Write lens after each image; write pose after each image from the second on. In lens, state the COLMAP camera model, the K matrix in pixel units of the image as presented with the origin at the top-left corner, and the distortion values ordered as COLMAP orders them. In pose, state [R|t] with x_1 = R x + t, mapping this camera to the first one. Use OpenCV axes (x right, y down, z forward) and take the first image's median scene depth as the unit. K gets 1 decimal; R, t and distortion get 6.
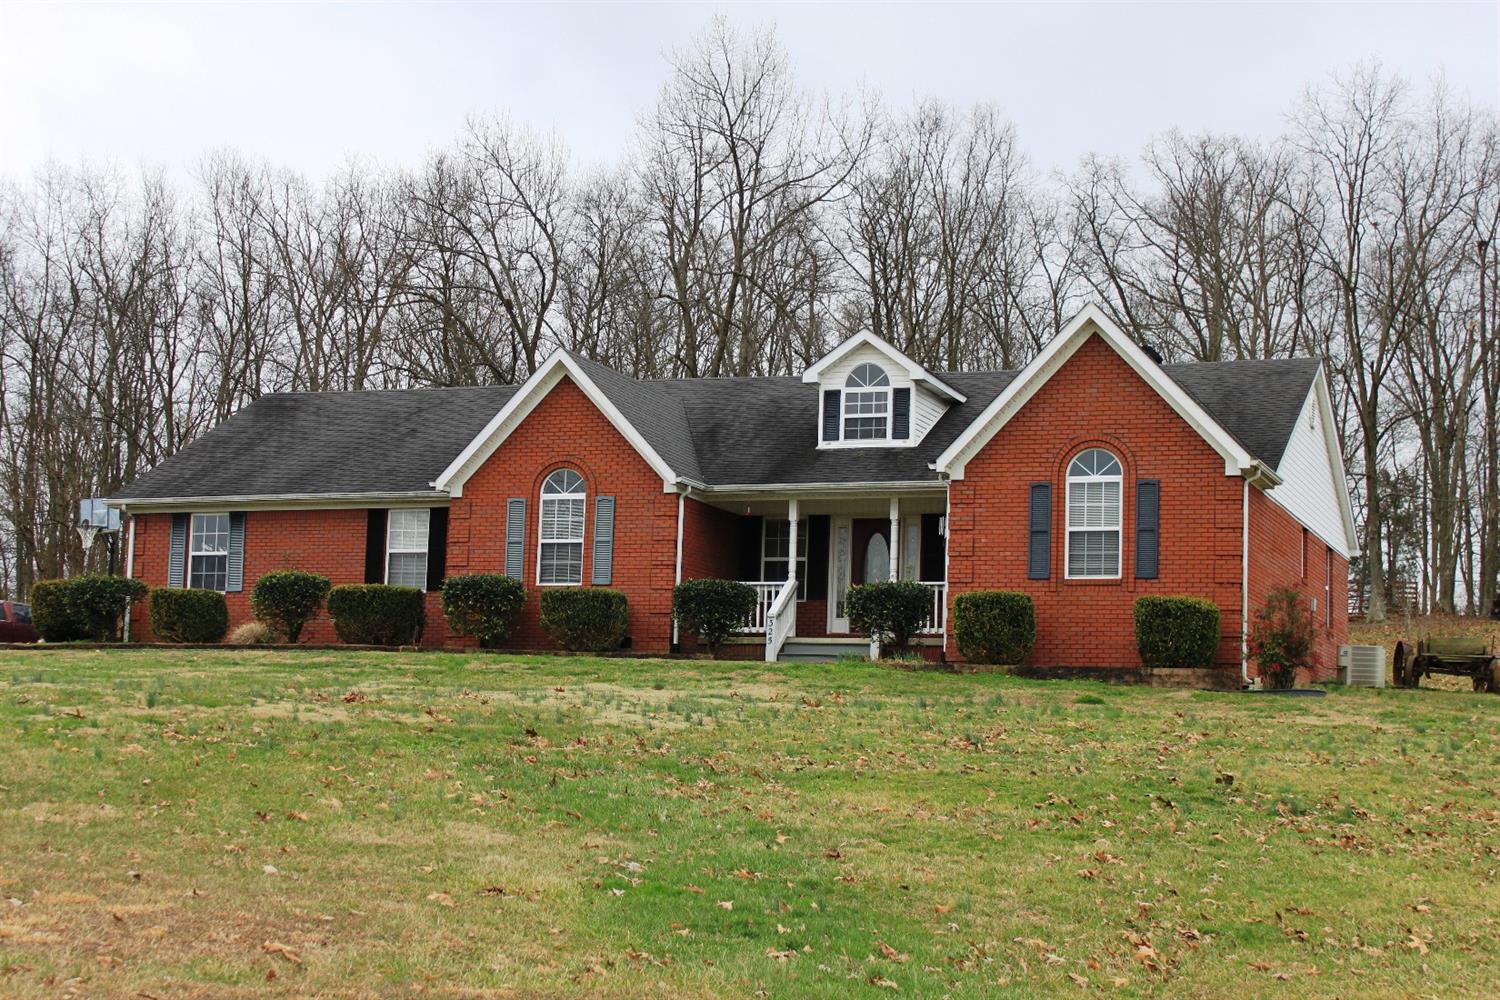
lens RADIAL K [[2421.7, 0, 753.7], [0, 2421.7, 499.4], [0, 0, 1]] dist [0.000964, 0.000000]
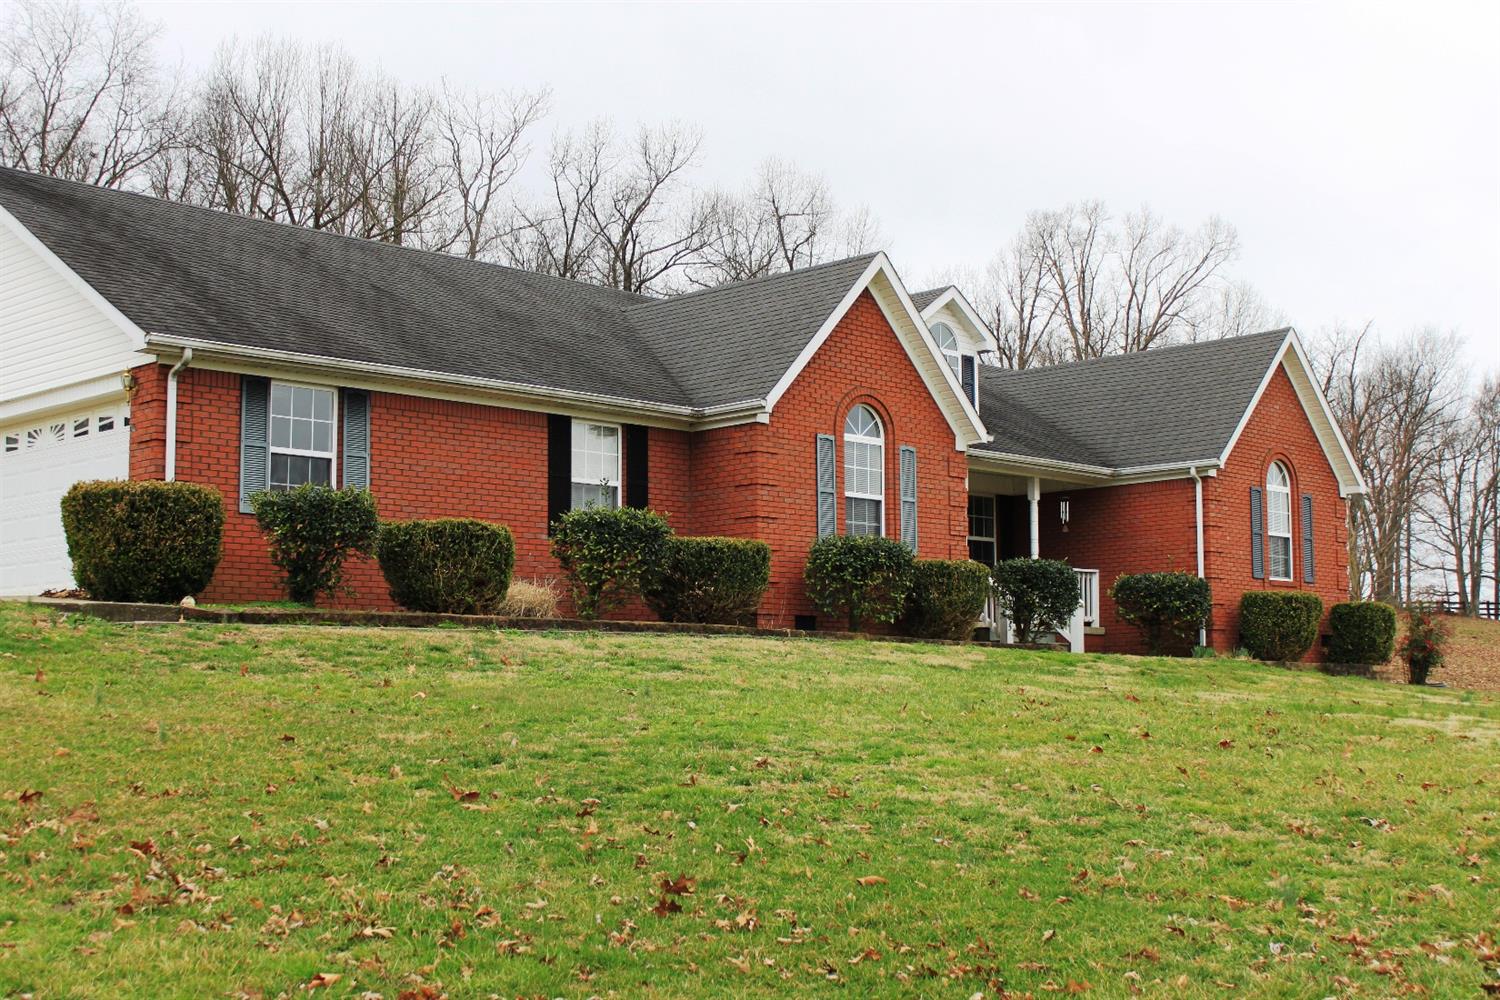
lens RADIAL K [[1949.6, 0, 753.7], [0, 1949.6, 507.7], [0, 0, 1]] dist [-0.033256, 0.000000]
pose [[0.391818, 0.056326, 0.918317, -0.679055], [-0.104215, 0.994417, -0.016528, 0.035350], [-0.914121, -0.089227, 0.395501, 0.782020]]
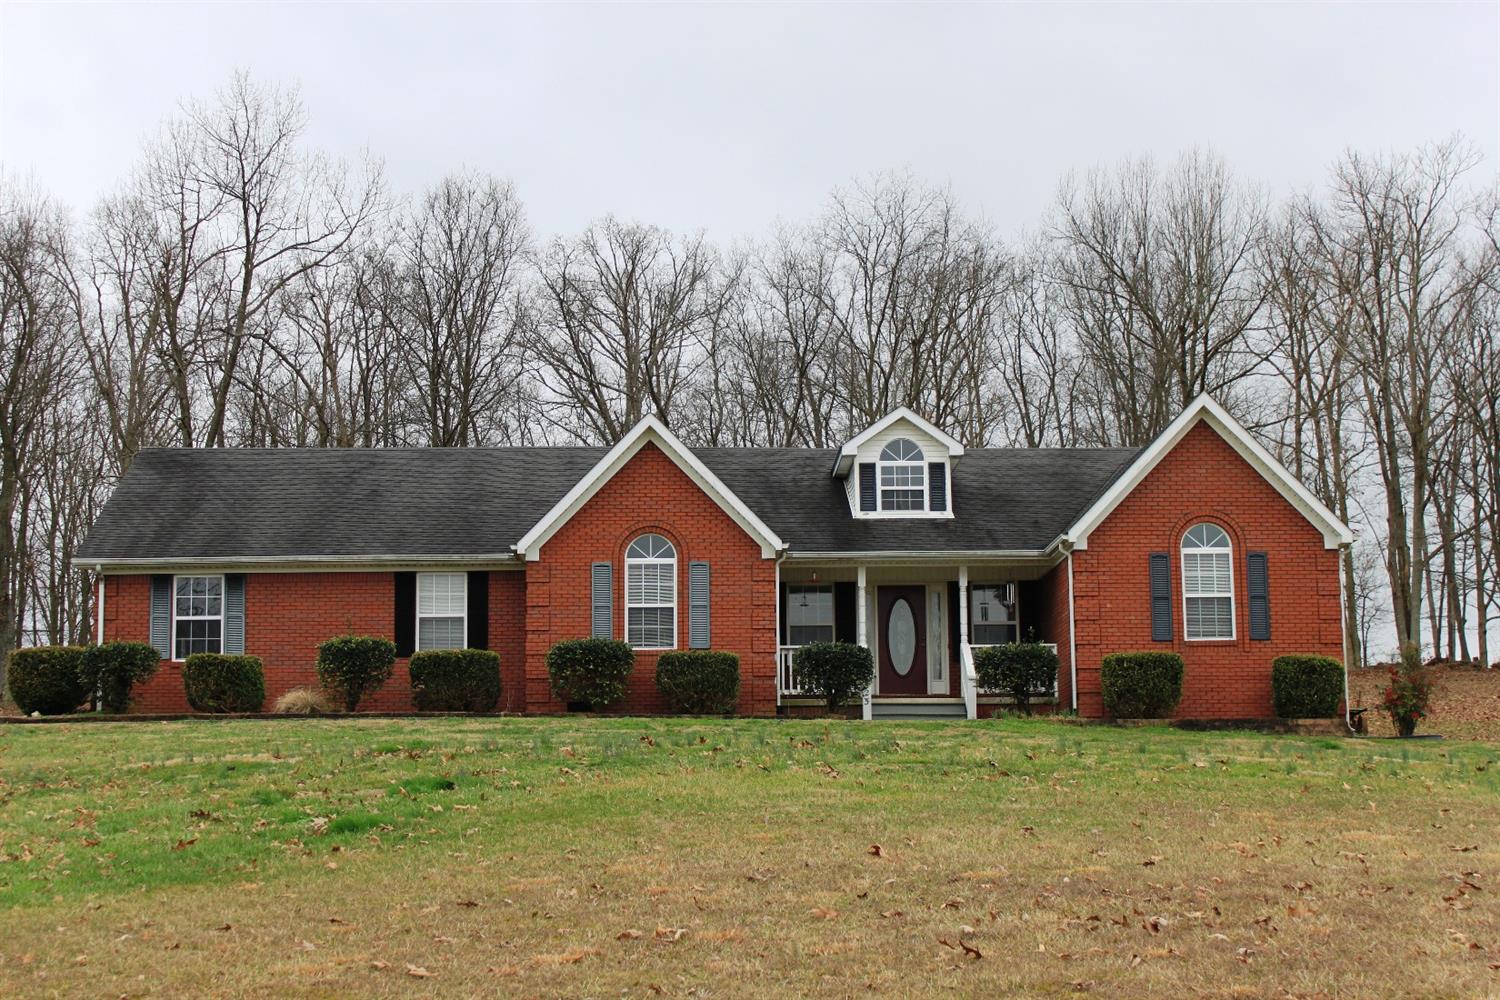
lens RADIAL K [[2421.7, 0, 754.3], [0, 2421.7, 499.0], [0, 0, 1]] dist [0.000964, 0.000000]
pose [[0.914664, 0.021405, 0.403647, -0.448445], [-0.008778, 0.999413, -0.033105, 0.005941], [-0.404119, 0.026736, 0.914316, 0.060562]]
